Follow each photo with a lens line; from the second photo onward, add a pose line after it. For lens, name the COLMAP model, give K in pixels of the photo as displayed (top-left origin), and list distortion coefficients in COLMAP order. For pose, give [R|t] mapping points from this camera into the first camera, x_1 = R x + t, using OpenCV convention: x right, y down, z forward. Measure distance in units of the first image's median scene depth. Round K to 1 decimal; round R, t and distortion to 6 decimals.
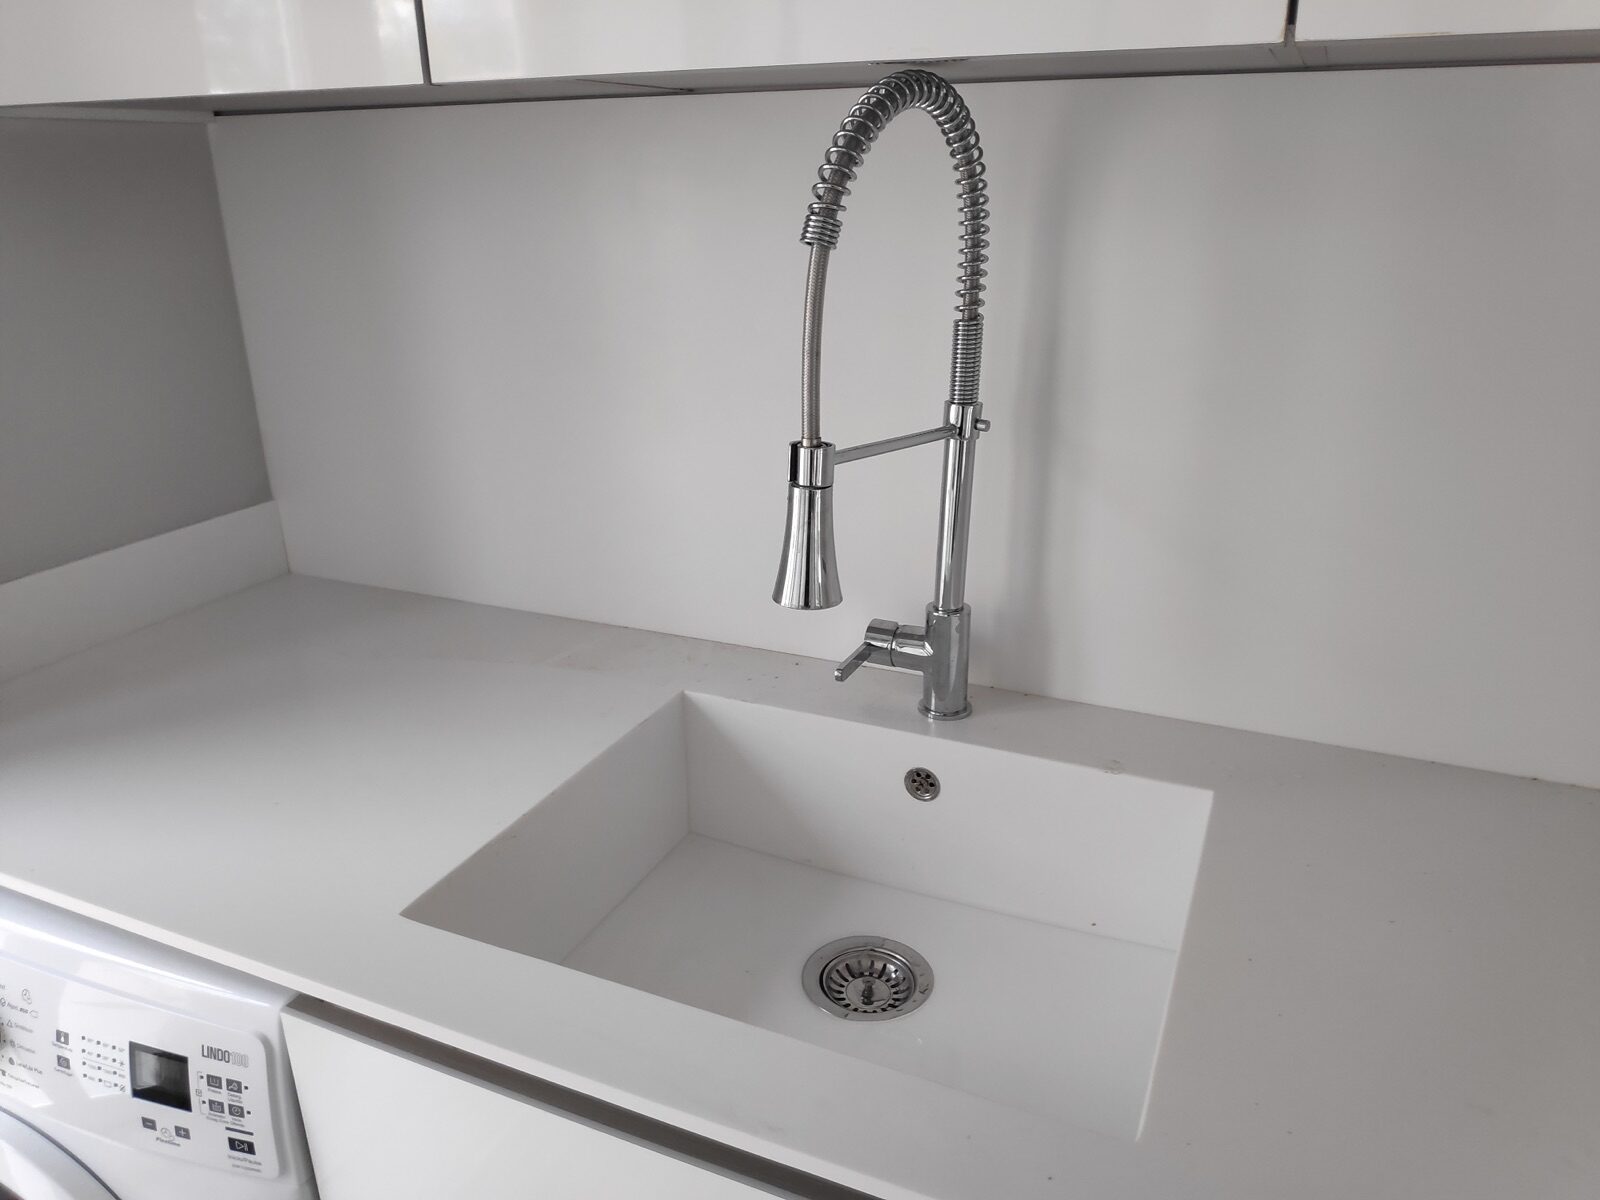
lens RADIAL K [[1142.1, 0, 806.5], [0, 1142.1, 573.1], [0, 0, 1]] dist [0.112343, -0.001595]
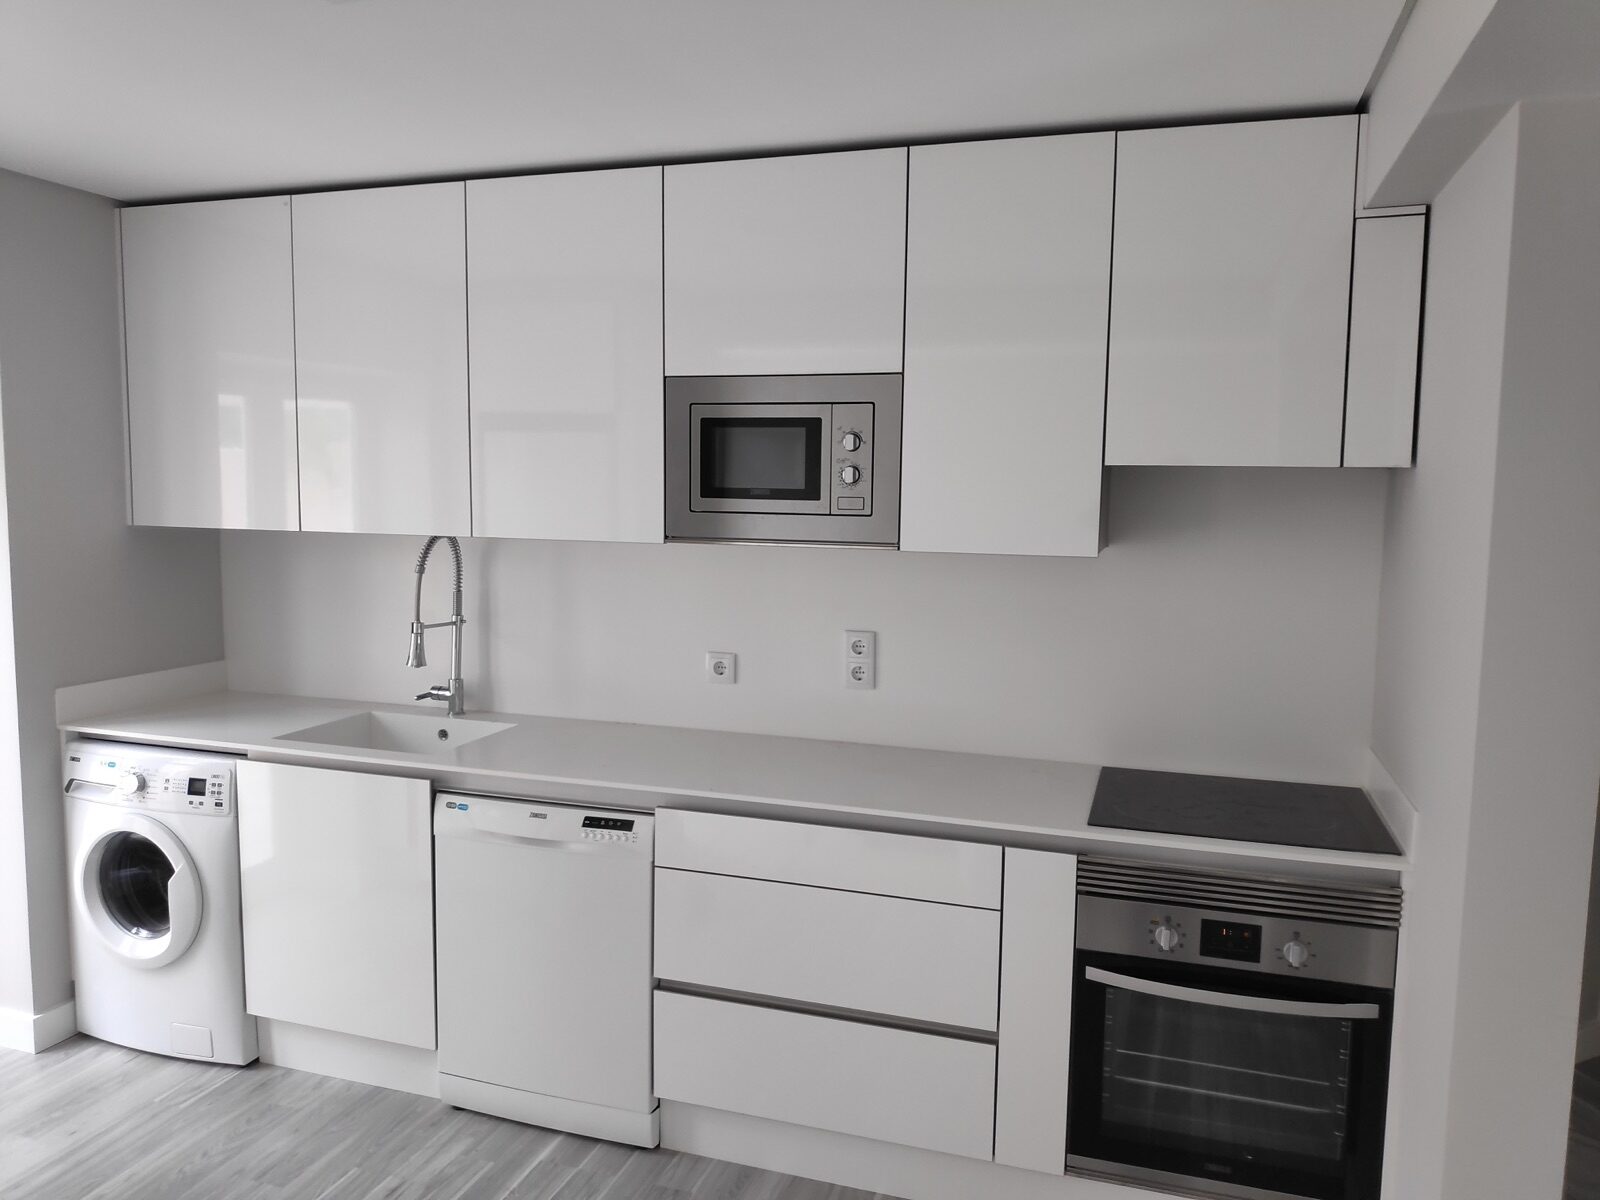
lens RADIAL K [[1142.1, 0, 806.5], [0, 1142.1, 573.1], [0, 0, 1]] dist [0.112343, -0.001595]
pose [[0.989916, -0.000977, 0.141654, 0.685000], [0.045659, 0.948810, -0.312529, 0.864708], [-0.134098, 0.315845, 0.939287, -2.442722]]
